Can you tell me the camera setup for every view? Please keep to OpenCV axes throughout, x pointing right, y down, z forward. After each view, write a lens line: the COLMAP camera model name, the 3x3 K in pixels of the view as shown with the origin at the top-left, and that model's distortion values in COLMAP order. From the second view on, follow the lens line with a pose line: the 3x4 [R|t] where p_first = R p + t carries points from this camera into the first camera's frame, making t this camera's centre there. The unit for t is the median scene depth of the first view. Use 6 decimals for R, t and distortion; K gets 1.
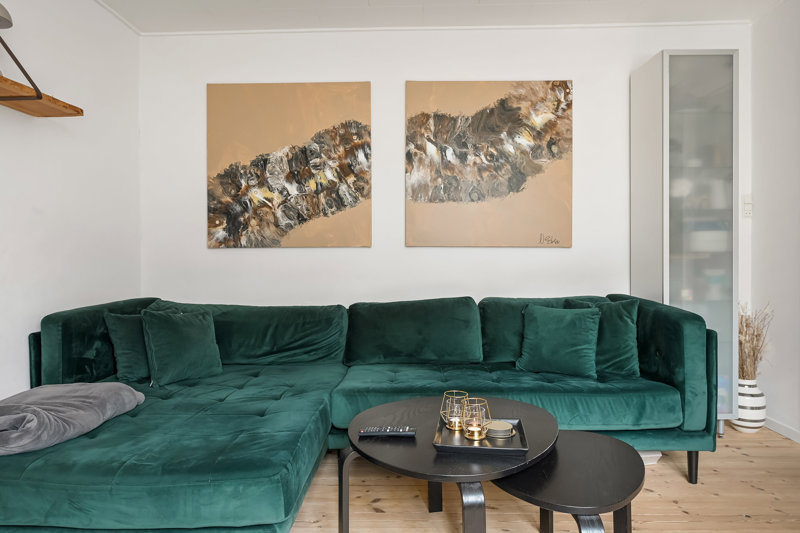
lens RADIAL K [[503.3, 0, 400.0], [0, 503.3, 266.5], [0, 0, 1]] dist [-0.001137, 0.000083]
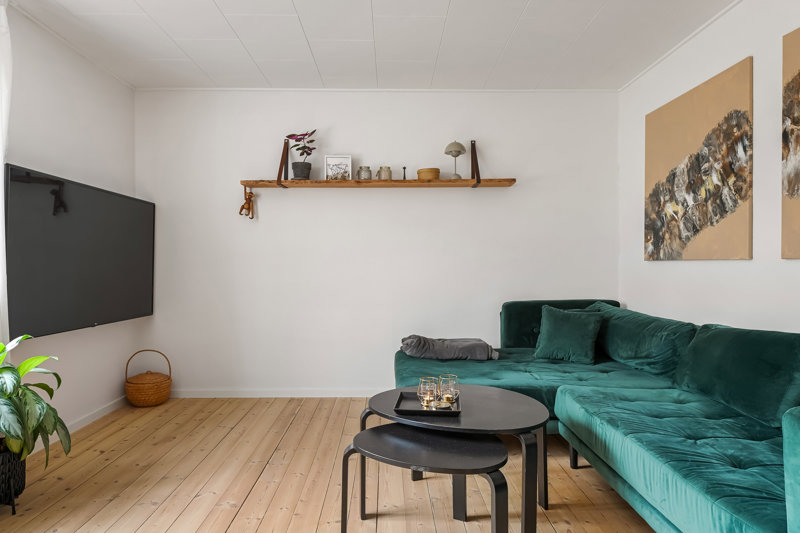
lens RADIAL K [[503.3, 0, 400.0], [0, 503.3, 266.5], [0, 0, 1]] dist [-0.001137, 0.000083]
pose [[0.053112, 0.011575, -0.998521, 0.723013], [-0.016949, 0.999799, 0.010688, -0.026594], [0.998445, 0.016356, 0.053298, 0.395690]]
